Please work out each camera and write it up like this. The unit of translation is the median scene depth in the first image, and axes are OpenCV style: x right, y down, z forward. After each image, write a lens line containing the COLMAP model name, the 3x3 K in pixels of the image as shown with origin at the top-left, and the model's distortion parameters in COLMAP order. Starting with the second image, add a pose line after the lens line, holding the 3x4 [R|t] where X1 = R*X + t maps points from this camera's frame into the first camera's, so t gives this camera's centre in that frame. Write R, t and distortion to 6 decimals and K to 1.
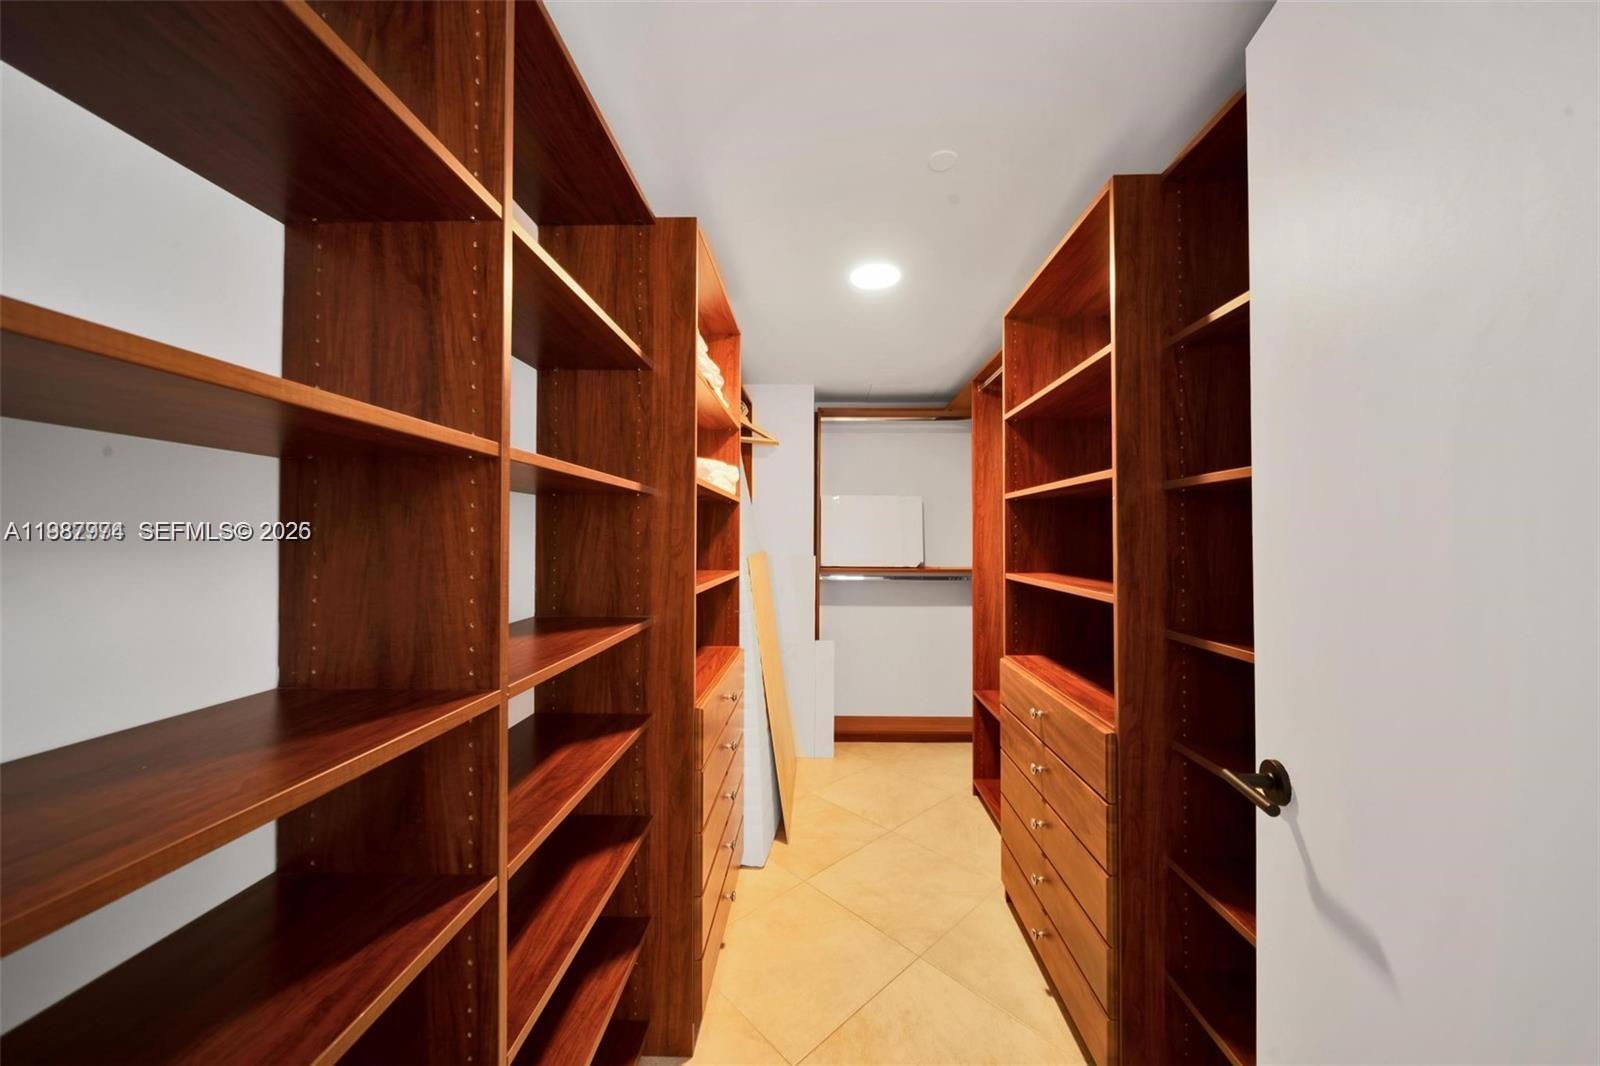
lens RADIAL K [[561.6, 0, 811.0], [0, 561.6, 530.2], [0, 0, 1]] dist [-0.000925, -0.001164]
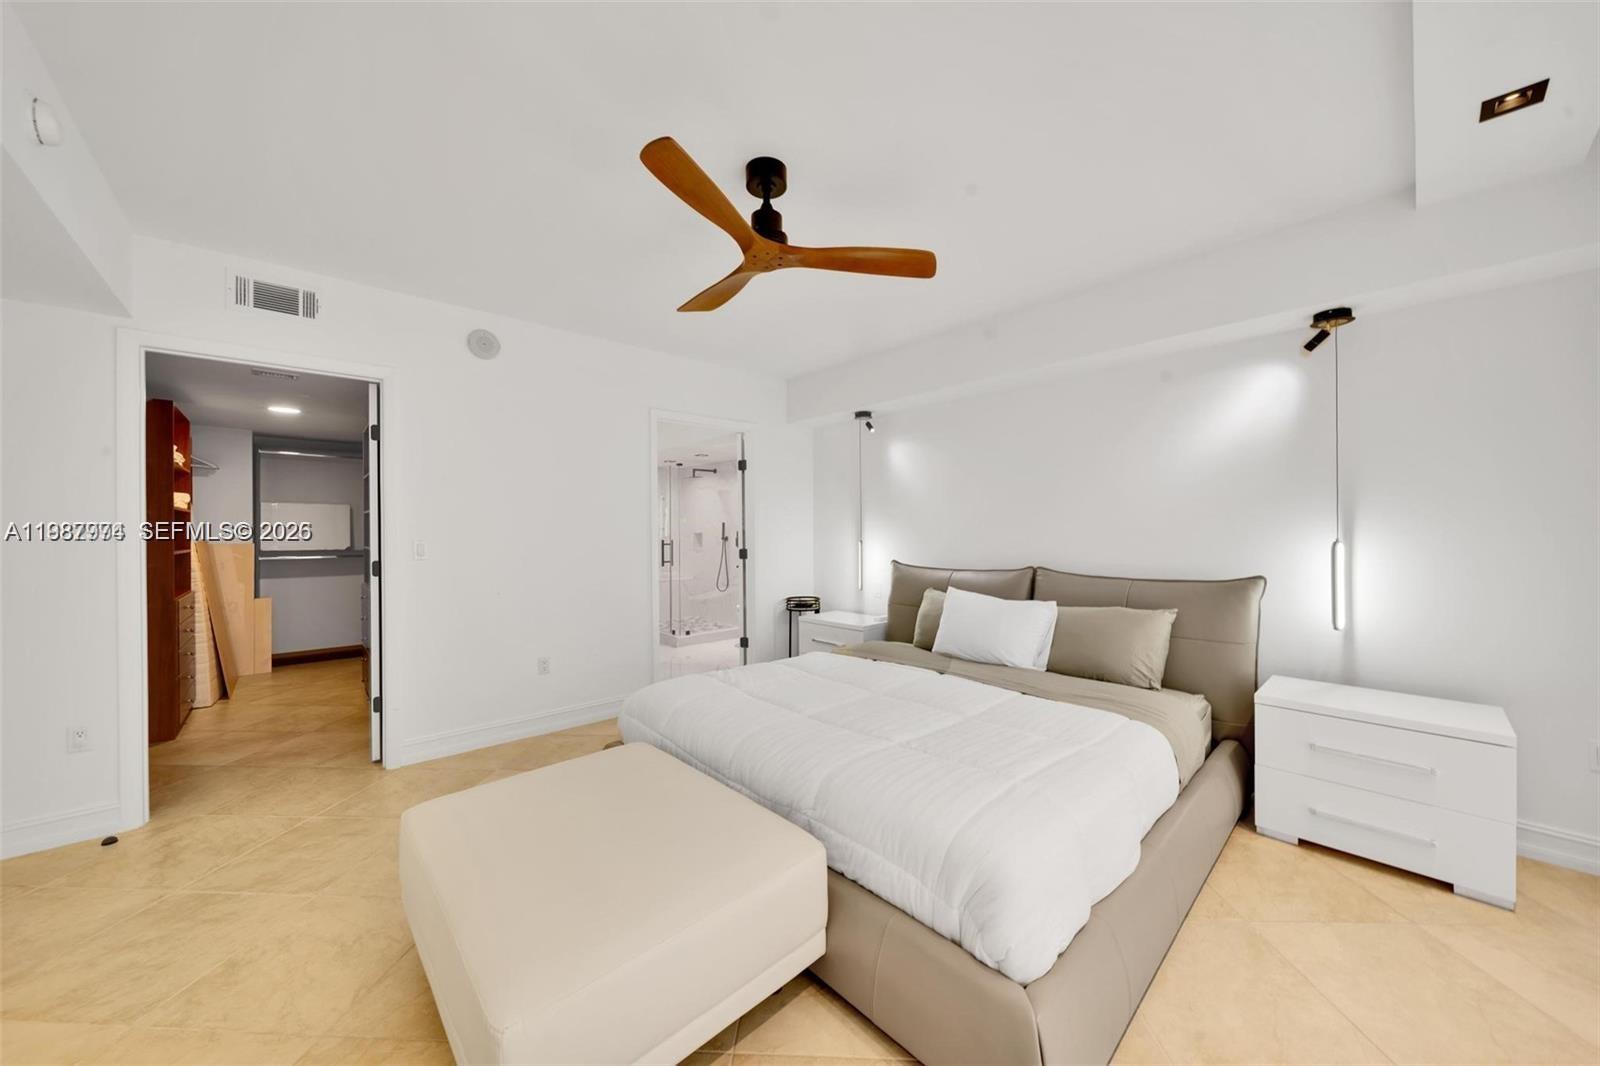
lens RADIAL K [[561.6, 0, 811.0], [0, 561.6, 530.2], [0, 0, 1]] dist [-0.000925, -0.001164]
pose [[0.719057, -0.013965, 0.694810, 0.039330], [0.005150, 0.999878, 0.014767, -0.003113], [-0.694932, -0.007041, 0.719041, -1.119846]]
